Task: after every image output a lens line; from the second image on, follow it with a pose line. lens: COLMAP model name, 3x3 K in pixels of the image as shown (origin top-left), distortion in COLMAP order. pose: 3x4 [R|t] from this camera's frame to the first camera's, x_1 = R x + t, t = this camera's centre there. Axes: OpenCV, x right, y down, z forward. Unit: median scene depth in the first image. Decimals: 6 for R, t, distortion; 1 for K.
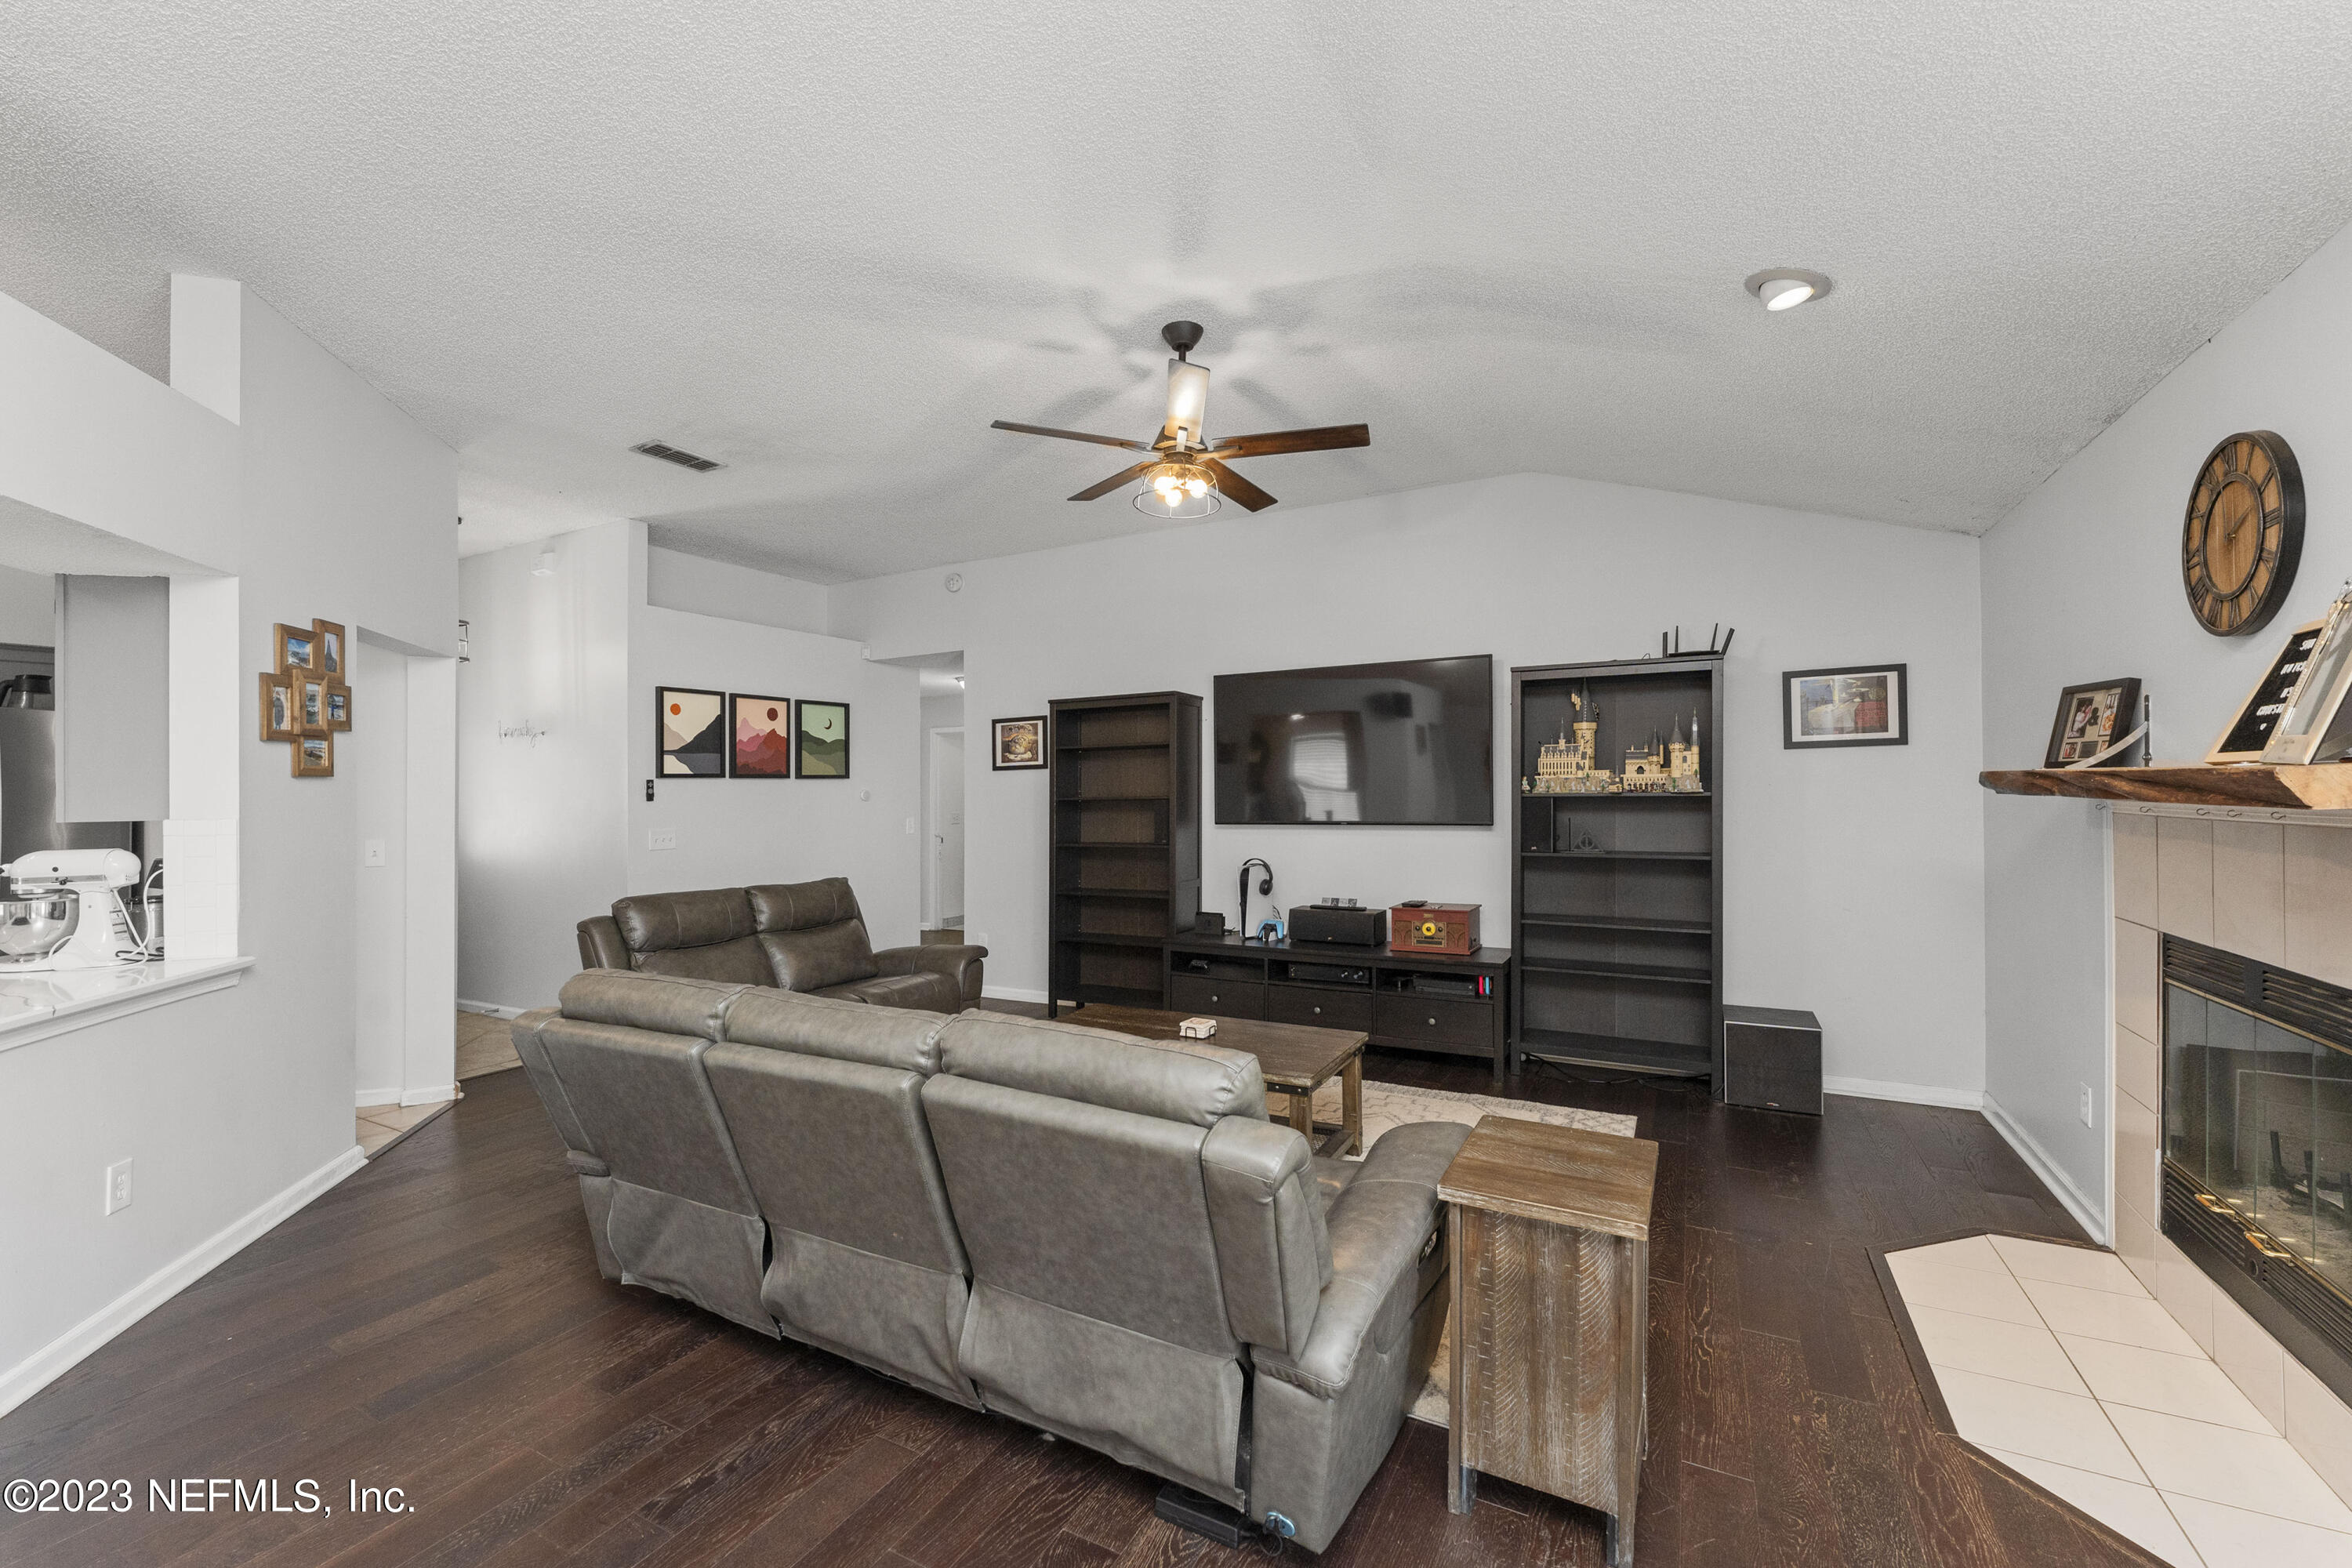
lens RADIAL K [[941.8, 0, 1170.6], [0, 941.8, 801.3], [0, 0, 1]] dist [-0.001368, -0.000188]
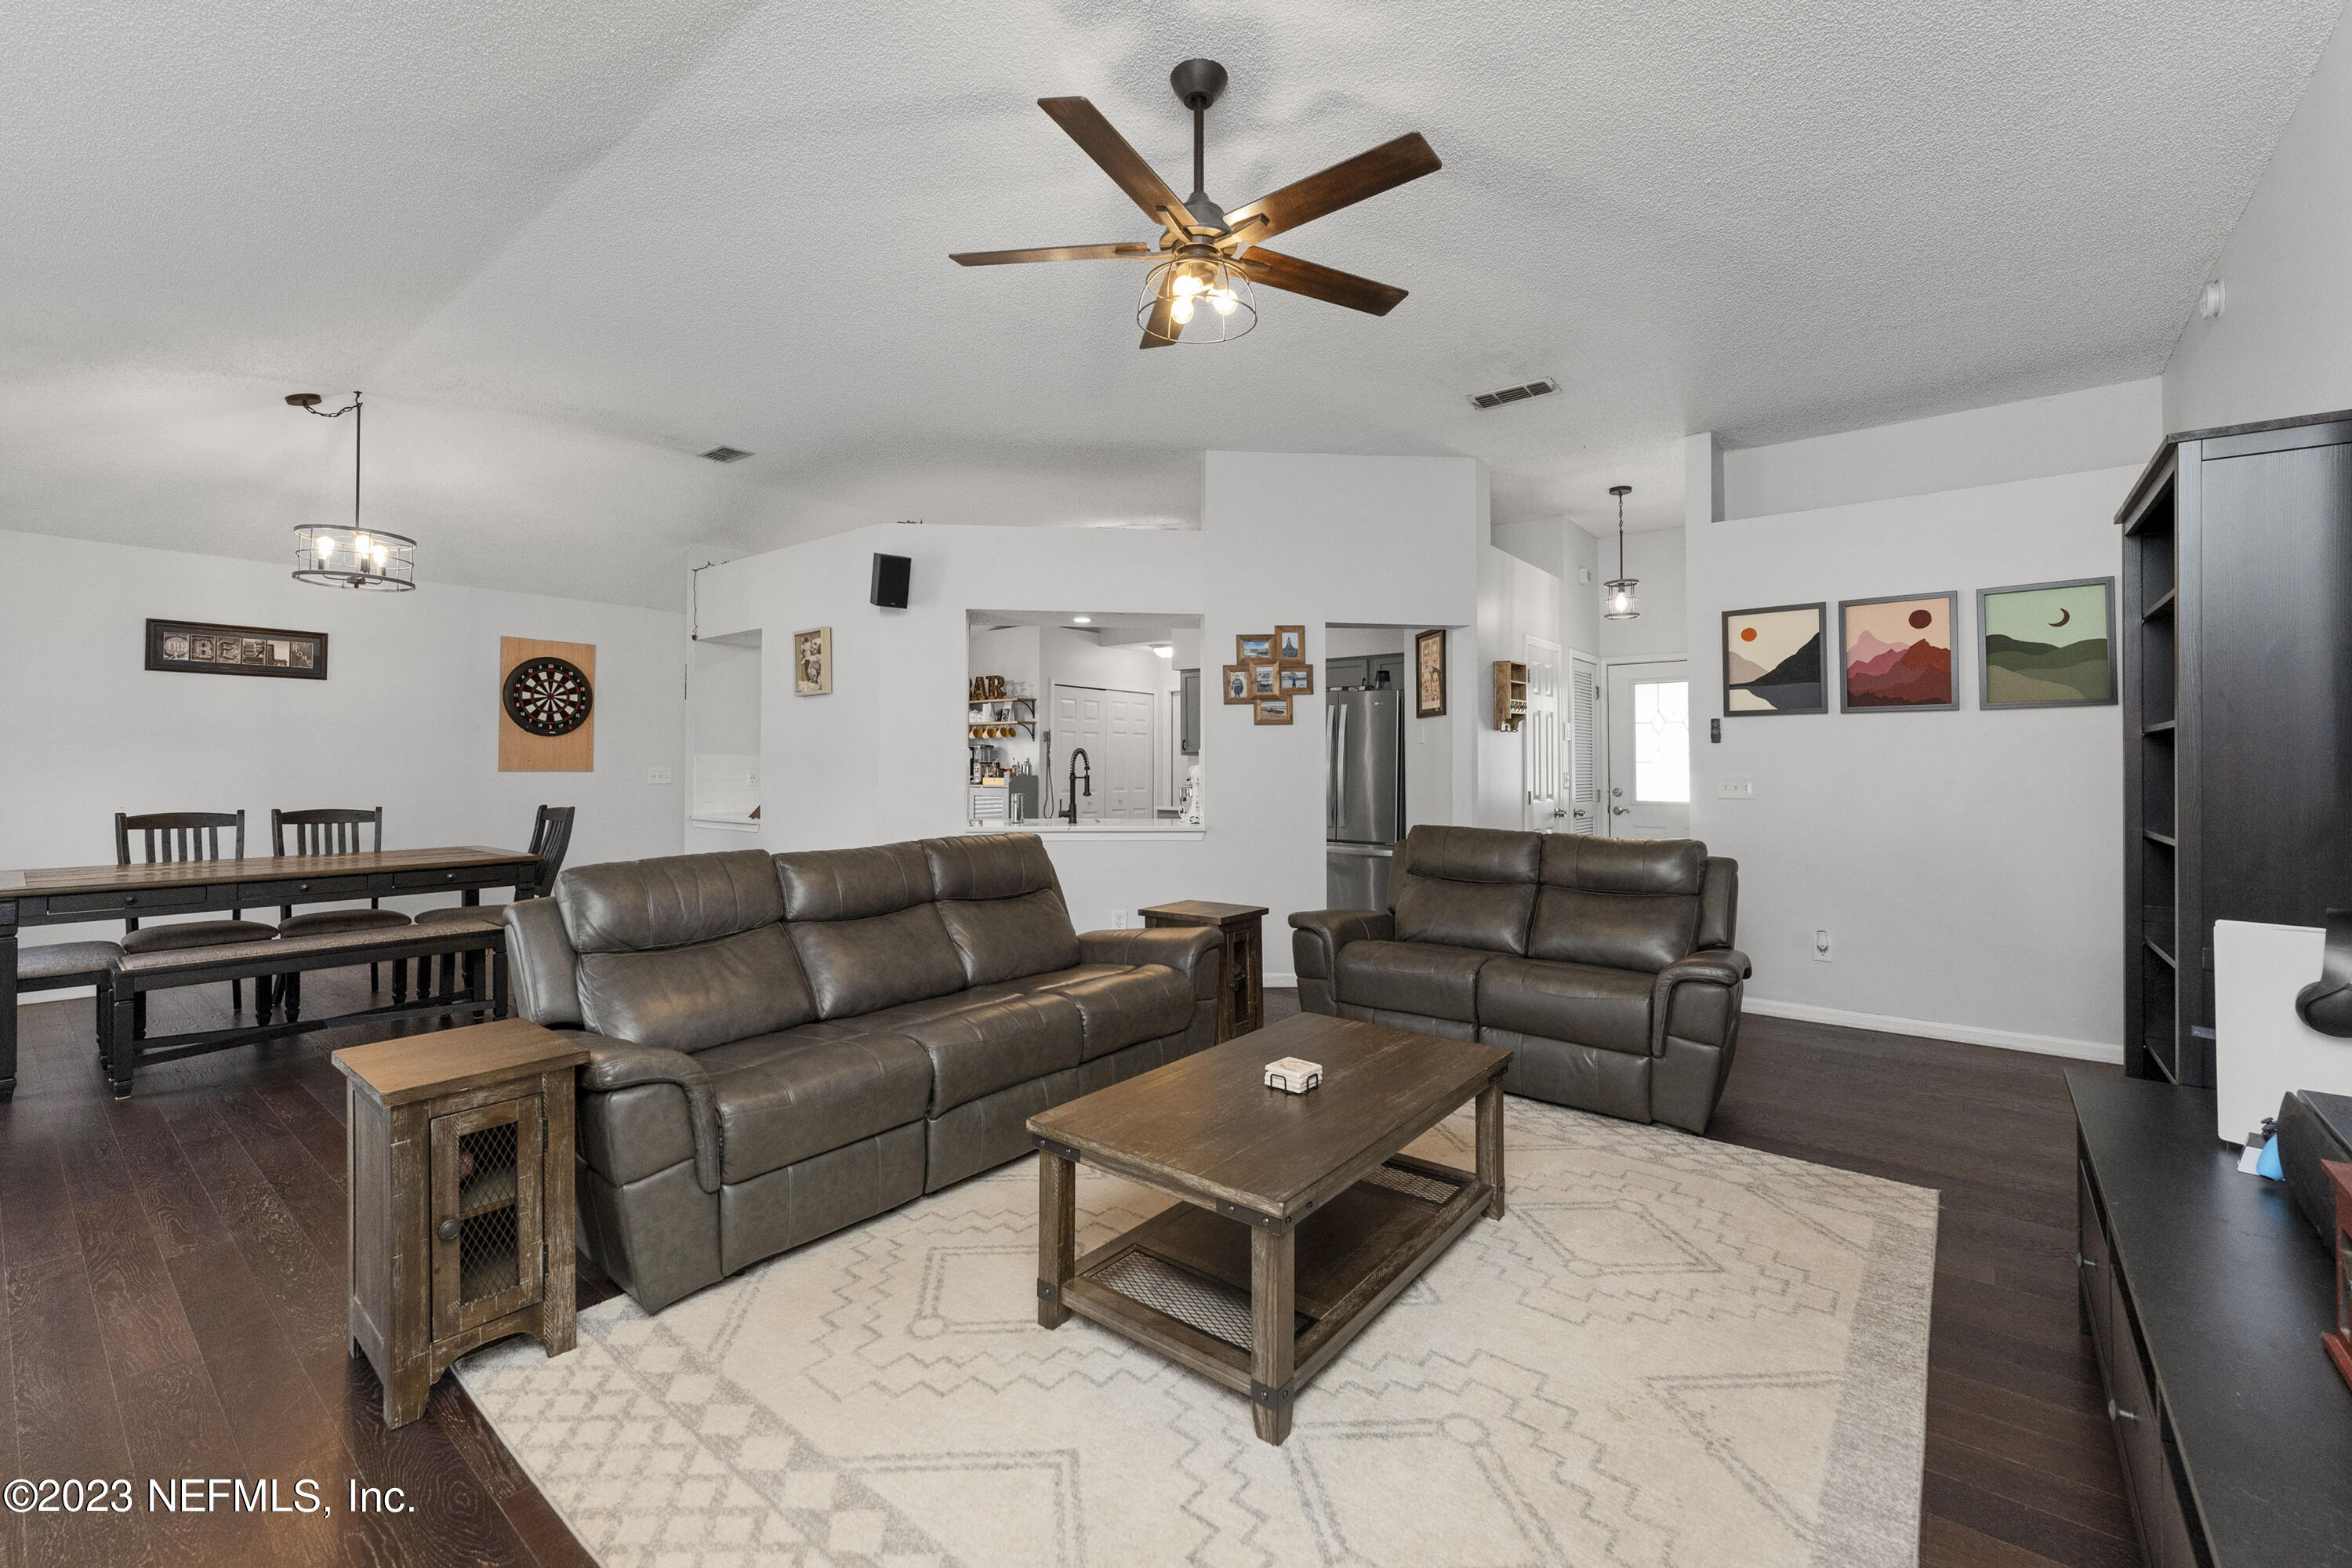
lens RADIAL K [[953.5, 0, 1176.5], [0, 953.5, 753.9], [0, 0, 1]] dist [-0.000932, -0.000034]
pose [[-0.181240, 0.004569, -0.983428, 0.507710], [-0.009244, 0.999937, 0.006349, 0.011364], [0.983395, 0.010242, -0.181186, 0.789579]]
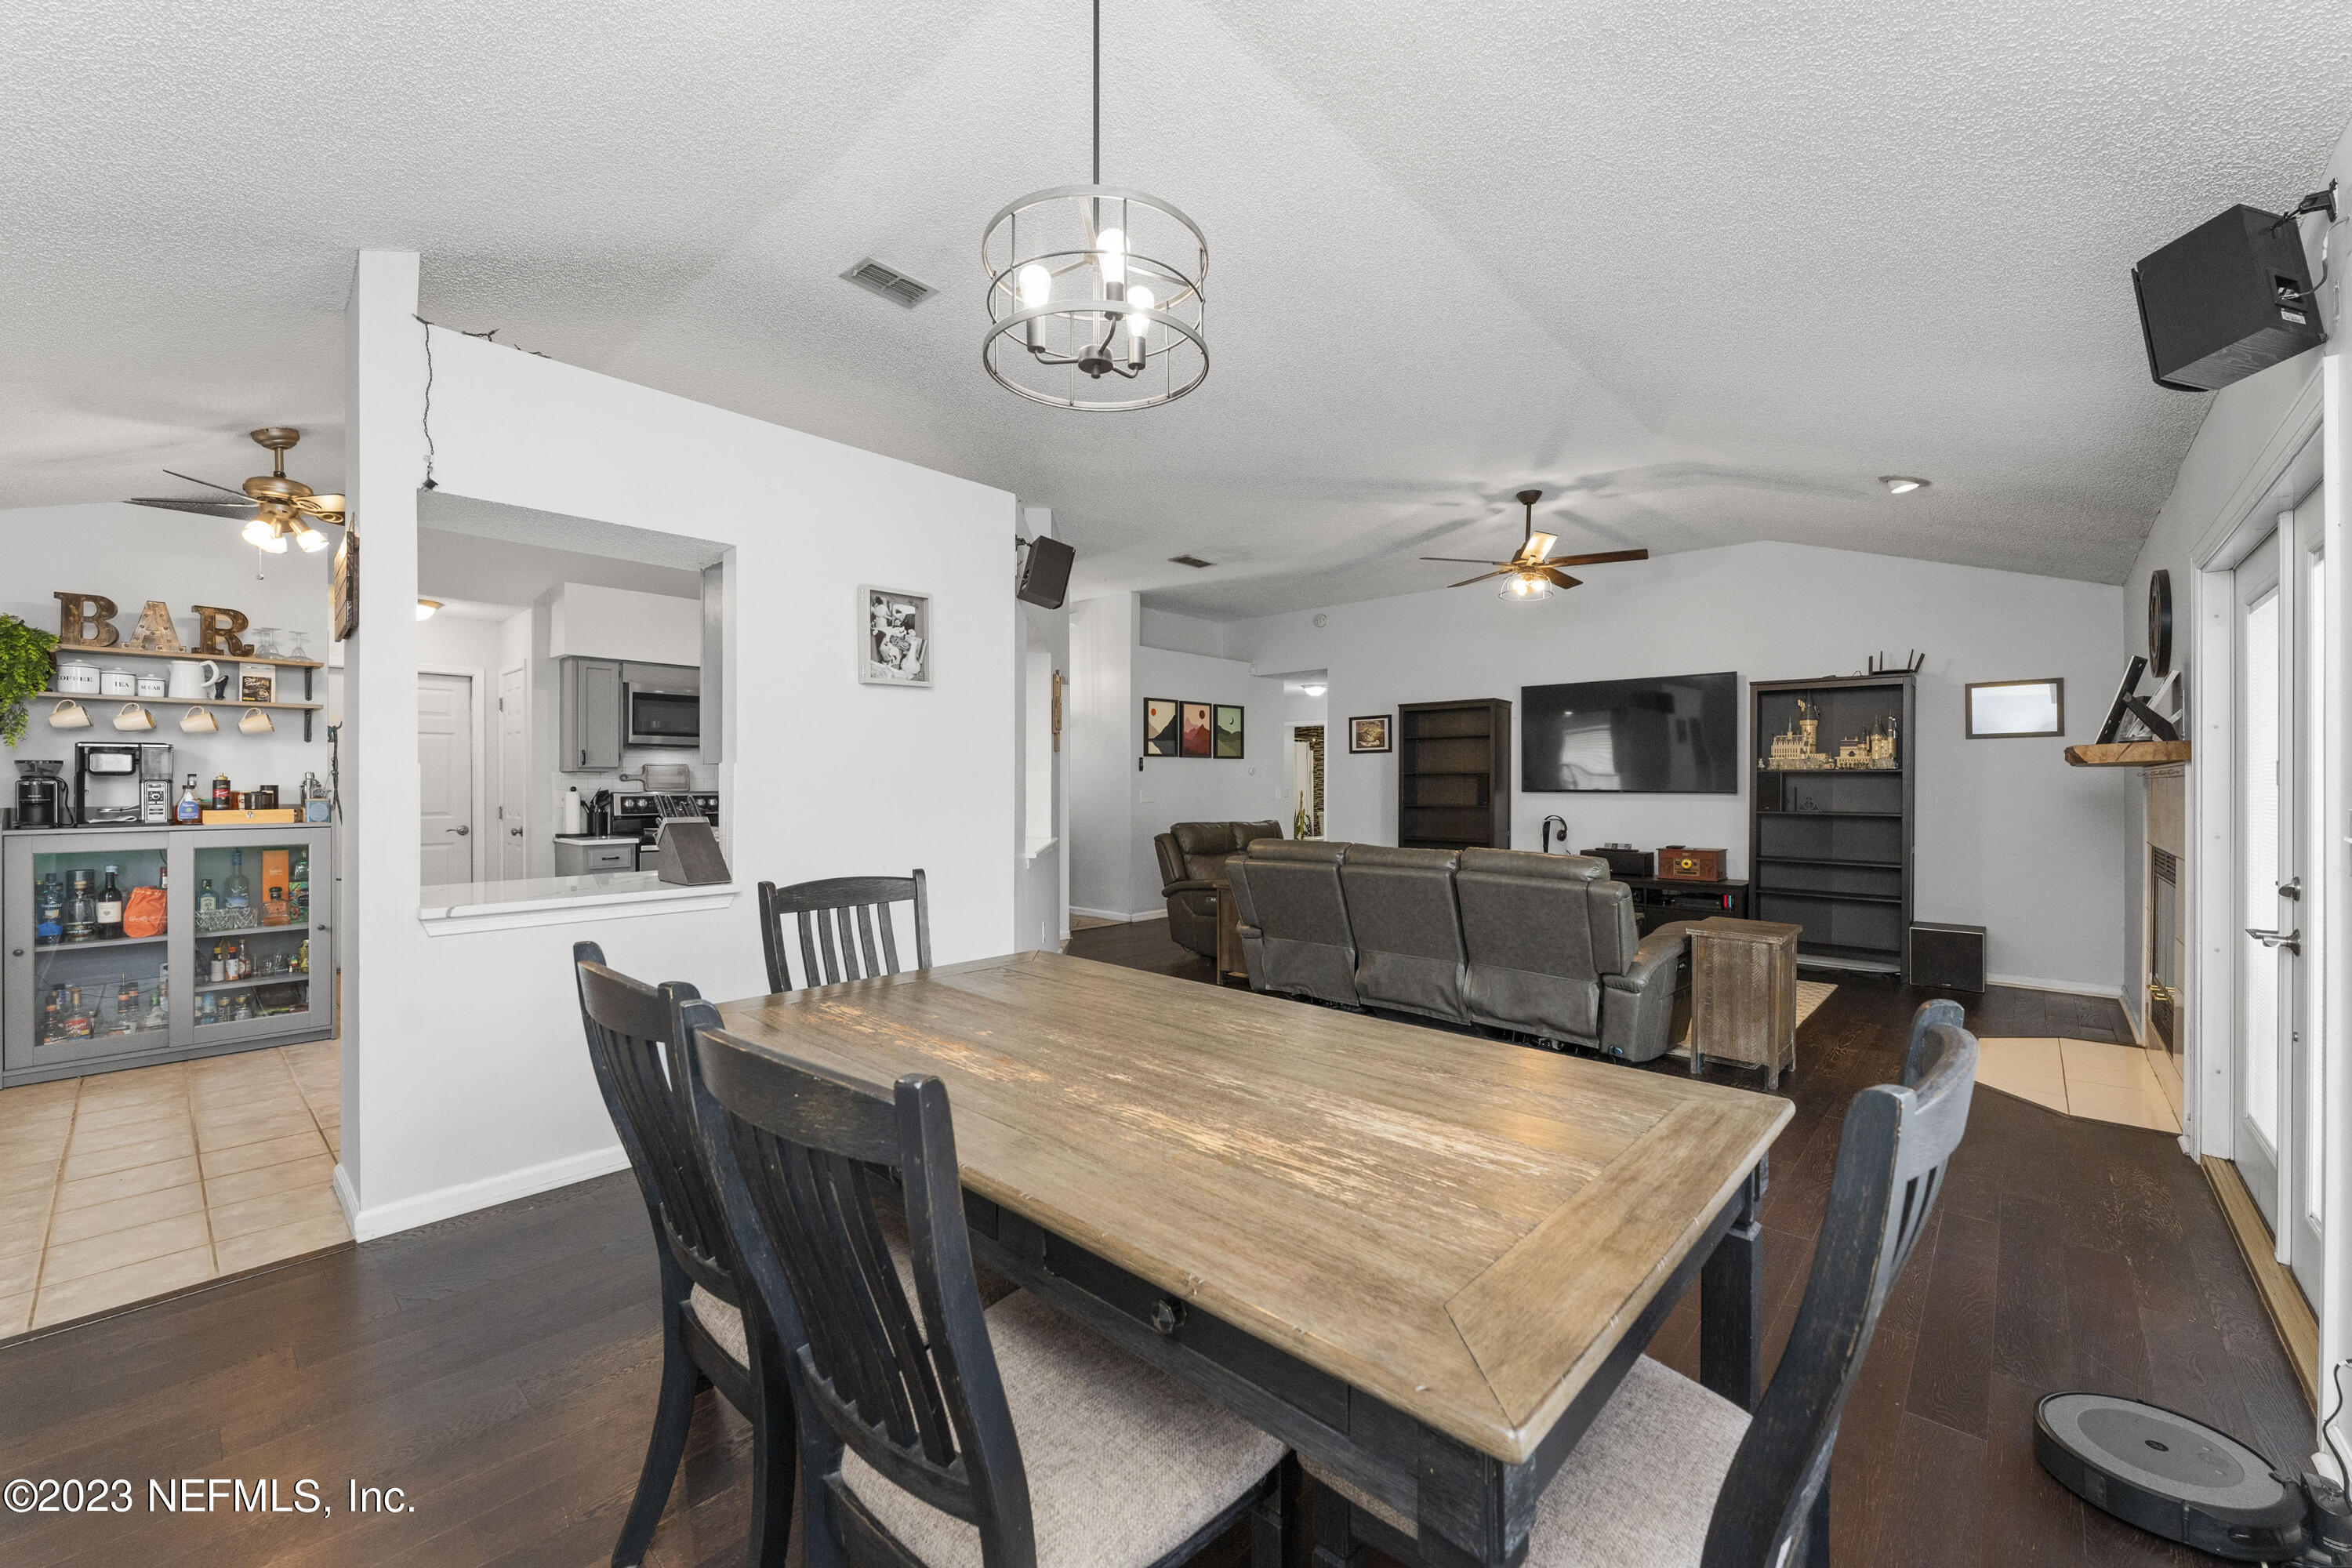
lens RADIAL K [[936.5, 0, 1186.4], [0, 936.5, 772.5], [0, 0, 1]] dist [-0.001484, -0.000422]
pose [[0.973830, 0.010004, -0.227059, -0.151601], [-0.014567, 0.999724, -0.018428, 0.035178], [0.226812, 0.021254, 0.973707, -0.588161]]
